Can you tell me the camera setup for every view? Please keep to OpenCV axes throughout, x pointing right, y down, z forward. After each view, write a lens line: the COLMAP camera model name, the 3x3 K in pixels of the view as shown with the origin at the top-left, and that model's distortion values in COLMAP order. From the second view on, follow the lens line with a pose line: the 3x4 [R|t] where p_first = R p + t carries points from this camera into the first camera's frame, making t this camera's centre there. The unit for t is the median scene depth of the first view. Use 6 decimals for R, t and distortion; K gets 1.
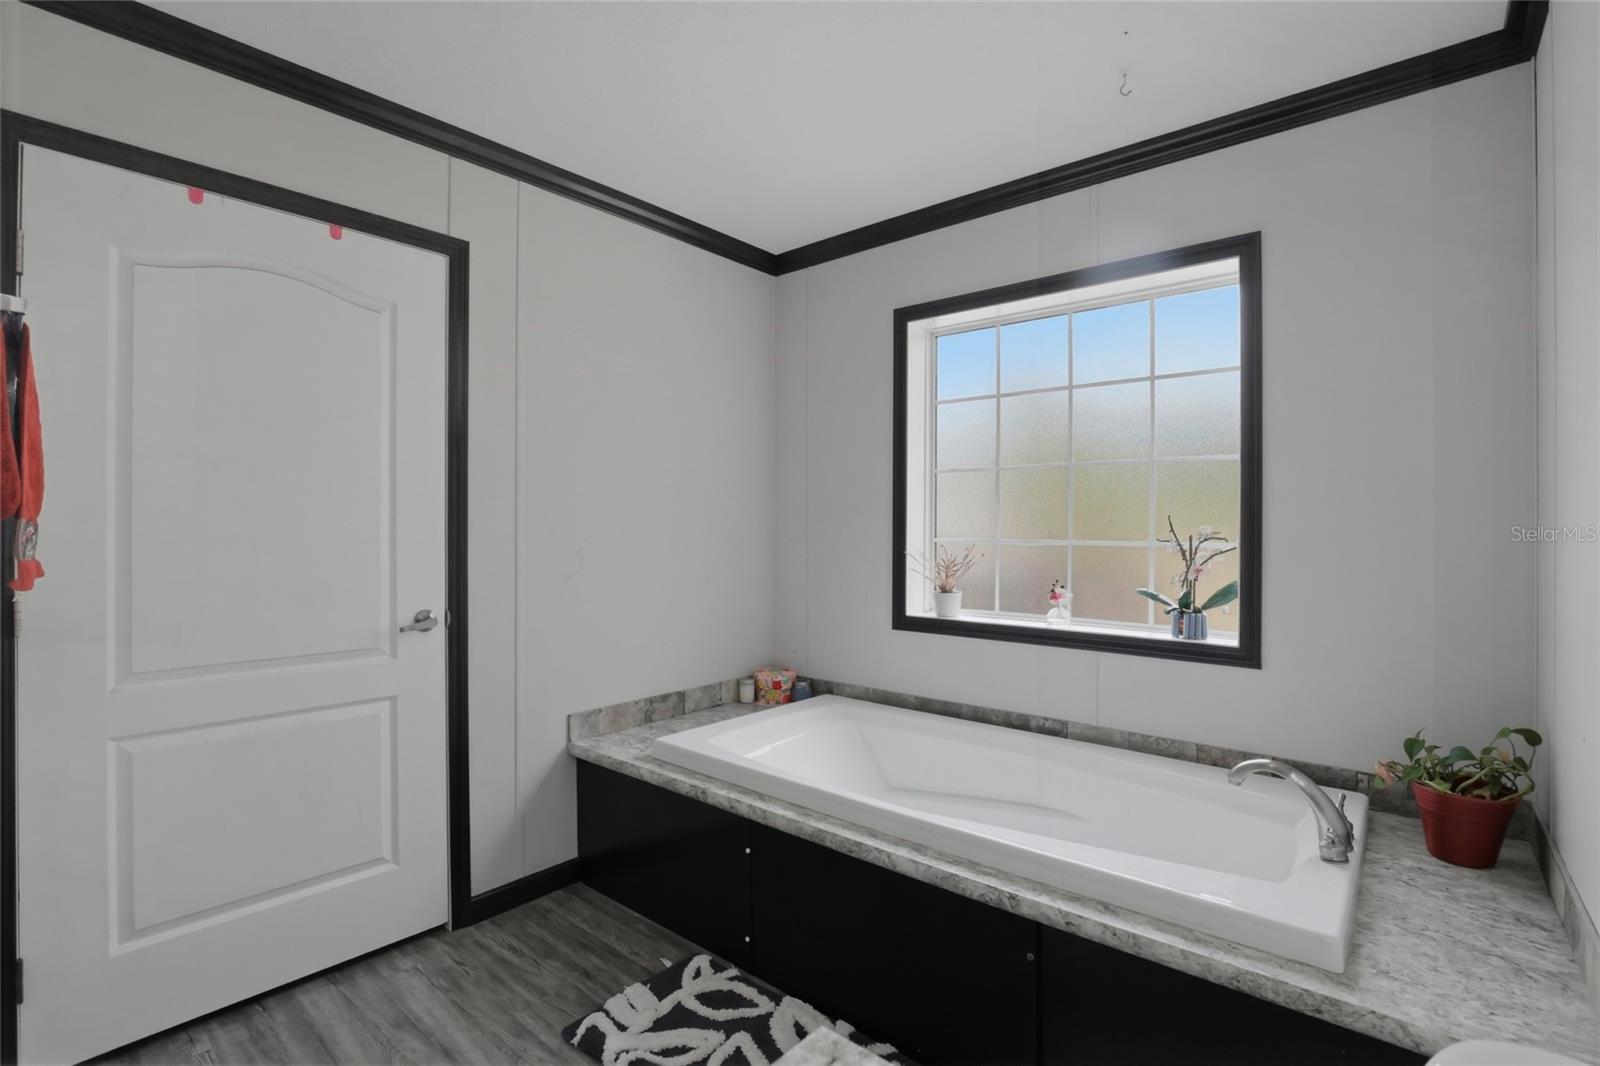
lens RADIAL K [[744.6, 0, 803.1], [0, 744.6, 531.7], [0, 0, 1]] dist [-0.024388, 0.000506]
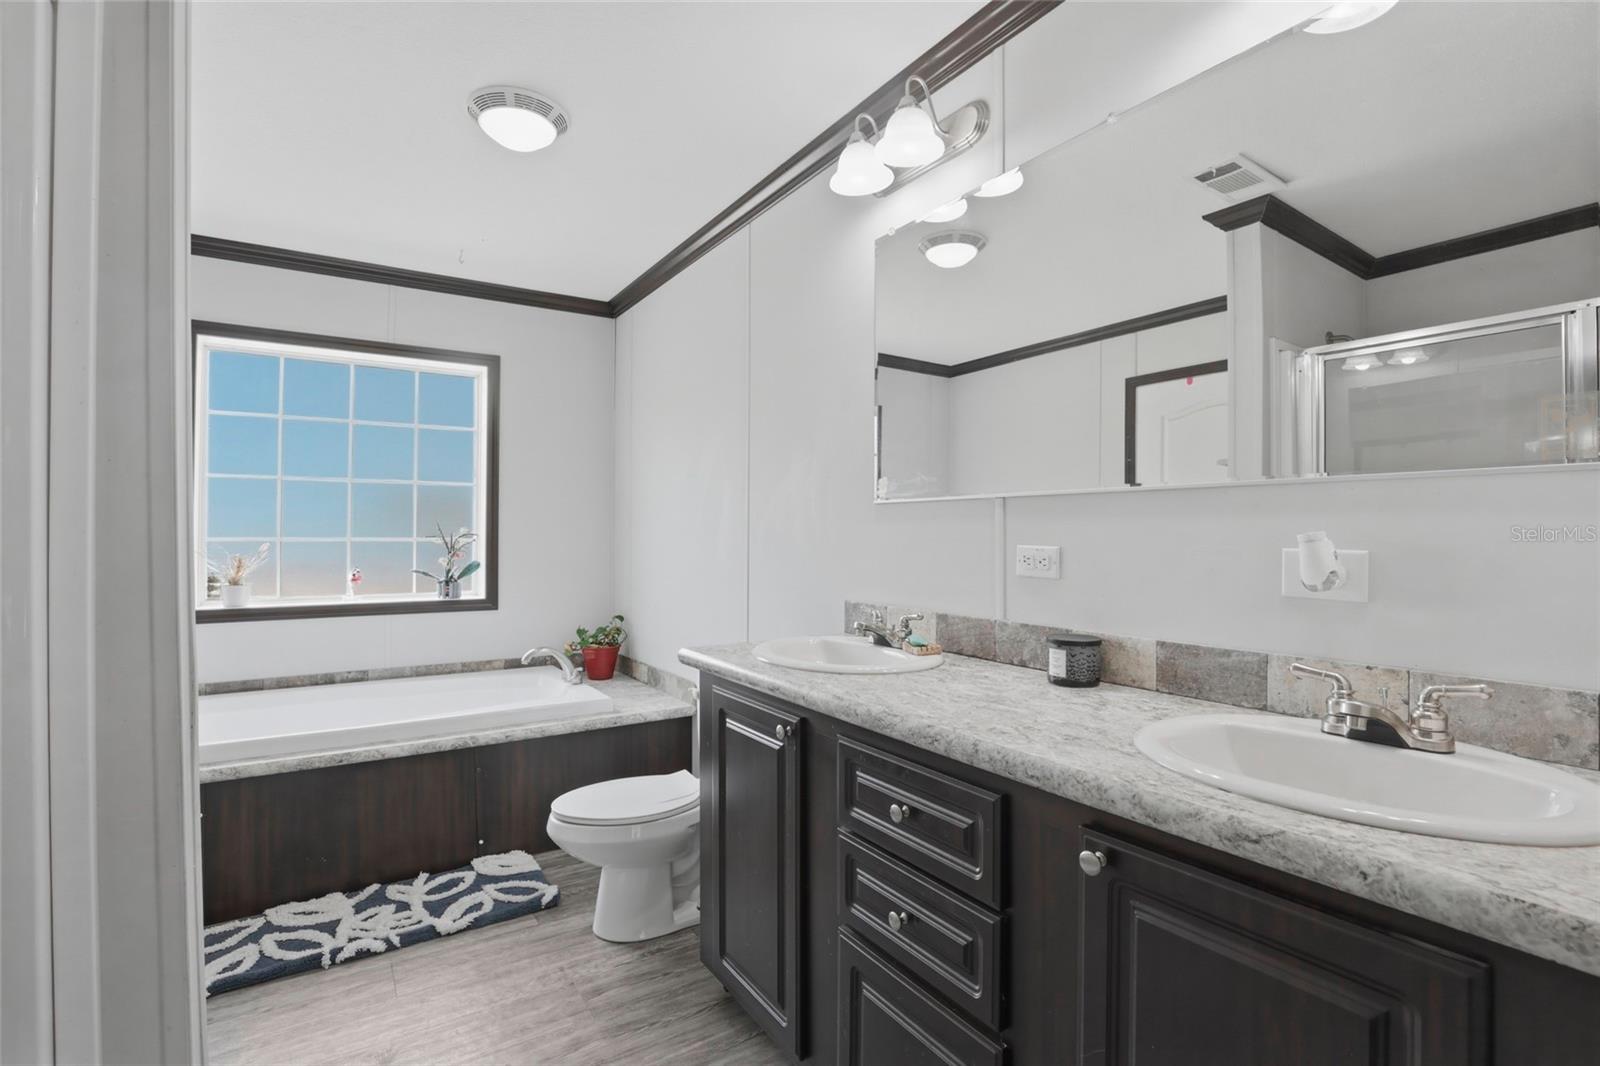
lens RADIAL K [[744.6, 0, 802.8], [0, 744.6, 531.4], [0, 0, 1]] dist [-0.024388, 0.000506]
pose [[0.292267, -0.006245, 0.956316, -0.806012], [0.002633, 0.999980, 0.005725, -0.003727], [-0.956333, 0.000845, 0.292278, -0.183221]]
